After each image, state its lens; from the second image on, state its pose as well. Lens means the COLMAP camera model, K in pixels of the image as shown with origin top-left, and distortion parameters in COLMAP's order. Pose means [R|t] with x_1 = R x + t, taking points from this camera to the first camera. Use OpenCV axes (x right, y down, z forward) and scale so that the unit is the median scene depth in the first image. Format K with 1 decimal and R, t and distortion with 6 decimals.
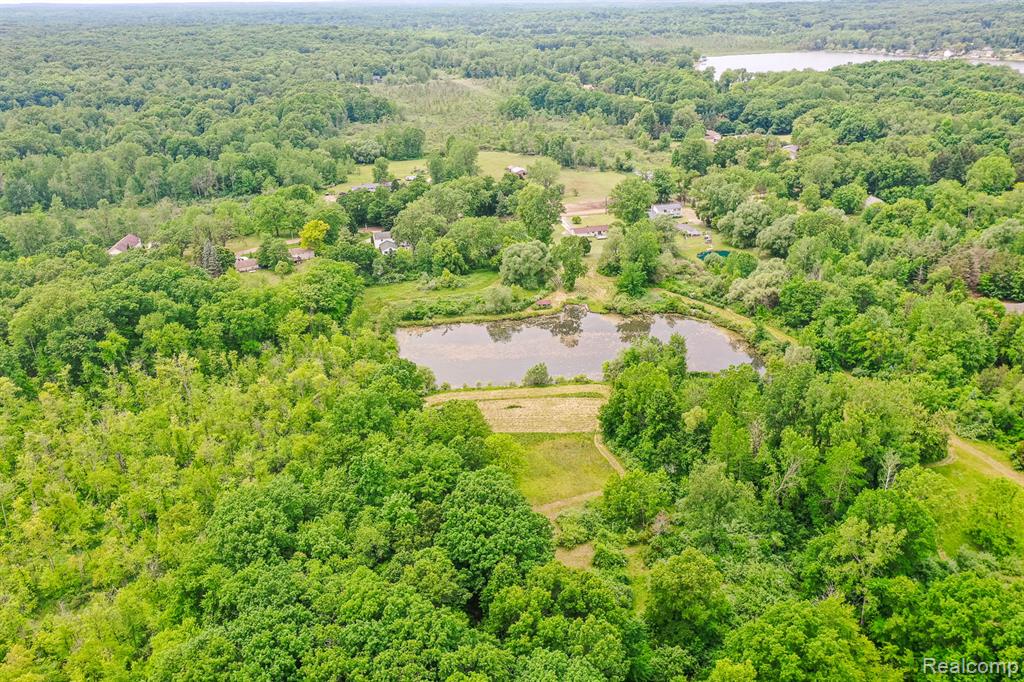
lens RADIAL K [[824.1, 0, 512.0], [0, 824.1, 341.0], [0, 0, 1]] dist [0.005649, 0.001405]
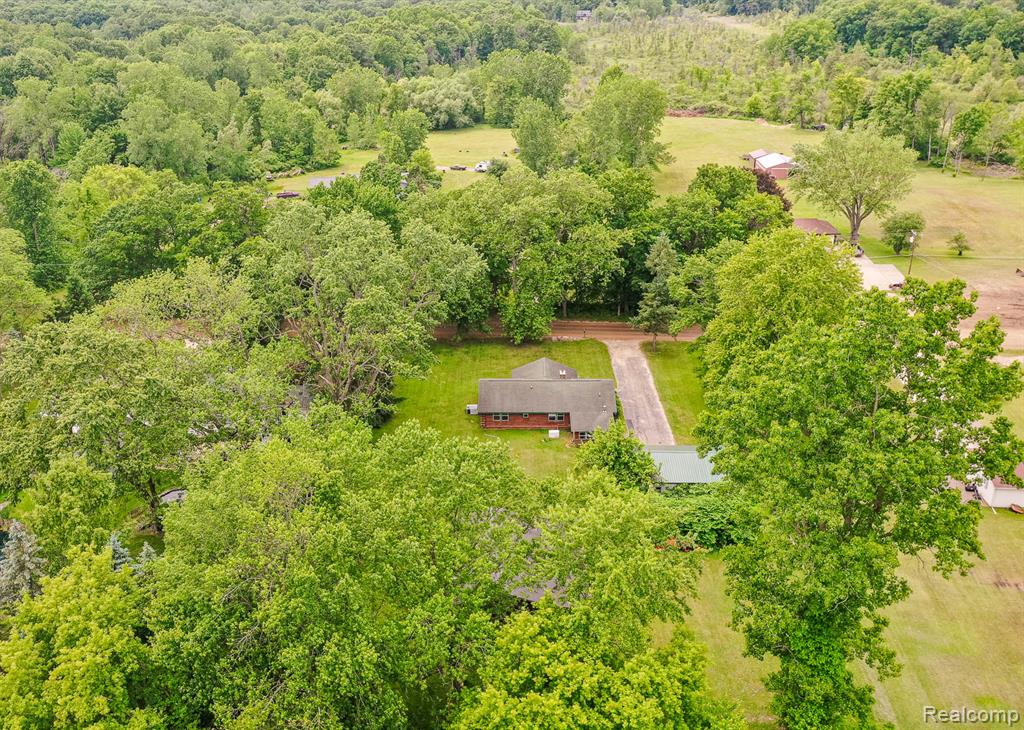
lens RADIAL K [[934.9, 0, 455.5], [0, 934.9, 355.8], [0, 0, 1]] dist [0.002969, 0.007235]
pose [[0.939219, 0.123603, -0.320296, 0.016013], [-0.122991, 0.992159, 0.022223, -0.102479], [0.320532, 0.018522, 0.947057, 0.507483]]
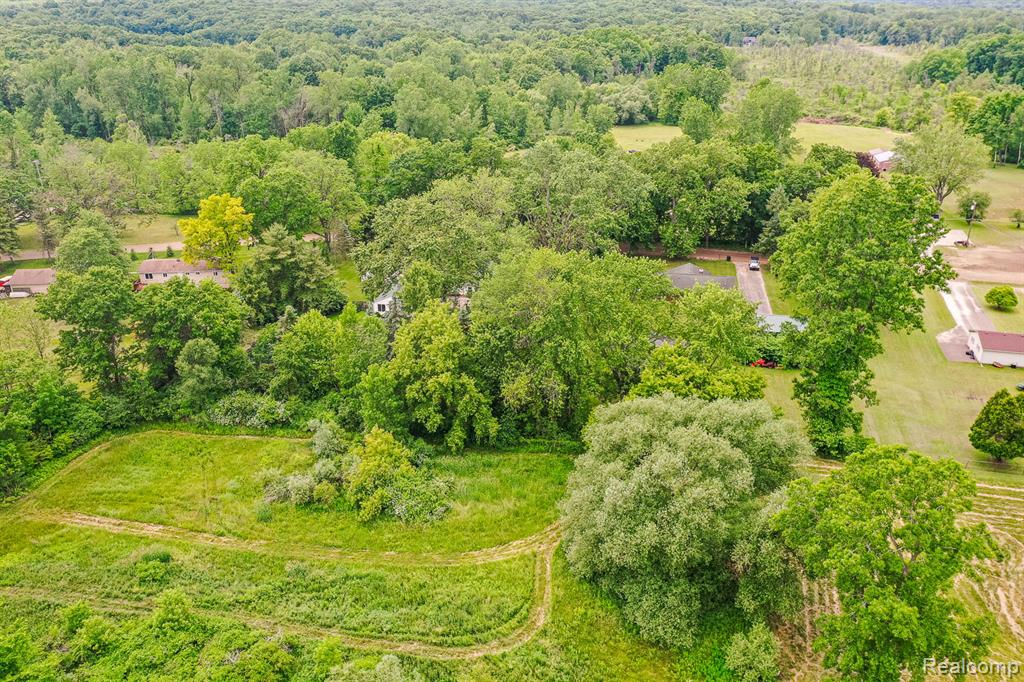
lens RADIAL K [[824.1, 0, 512.0], [0, 824.1, 341.0], [0, 0, 1]] dist [0.005649, 0.001405]
pose [[0.881749, 0.195071, -0.429495, 0.036679], [-0.194794, 0.979806, 0.045107, -0.077304], [0.429621, 0.043890, 0.901942, 0.445830]]
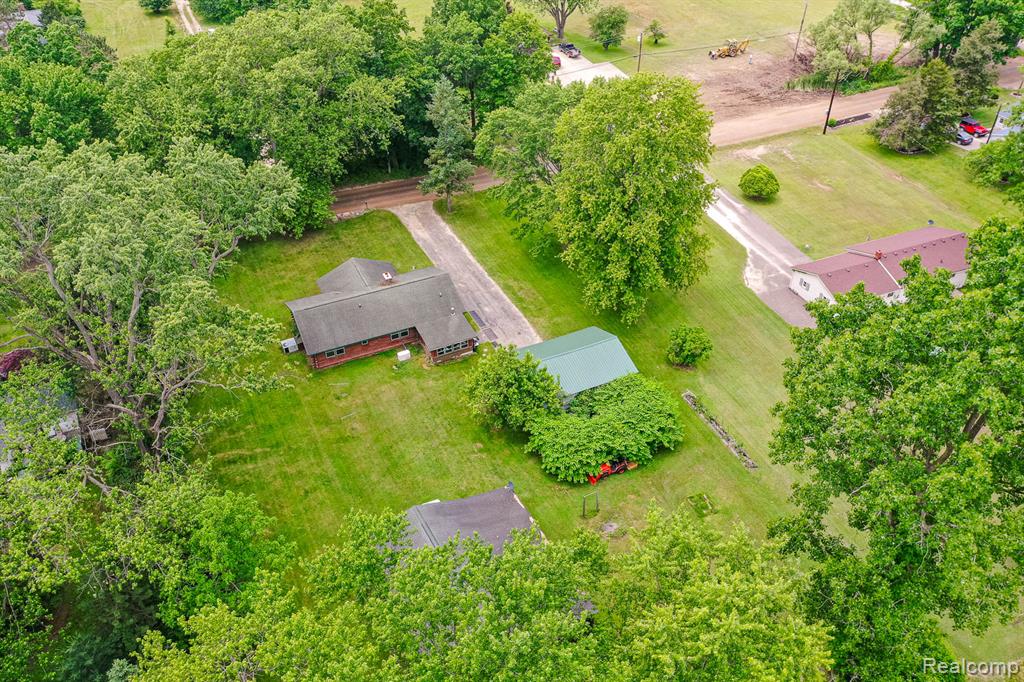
lens RADIAL K [[808.4, 0, 512.0], [0, 808.4, 341.0], [0, 0, 1]] dist [0.006318, 0.004330]
pose [[0.988573, -0.082651, 0.126063, -0.020464], [0.048256, 0.965792, 0.254790, -0.120509], [-0.142810, -0.245795, 0.958744, 0.555933]]
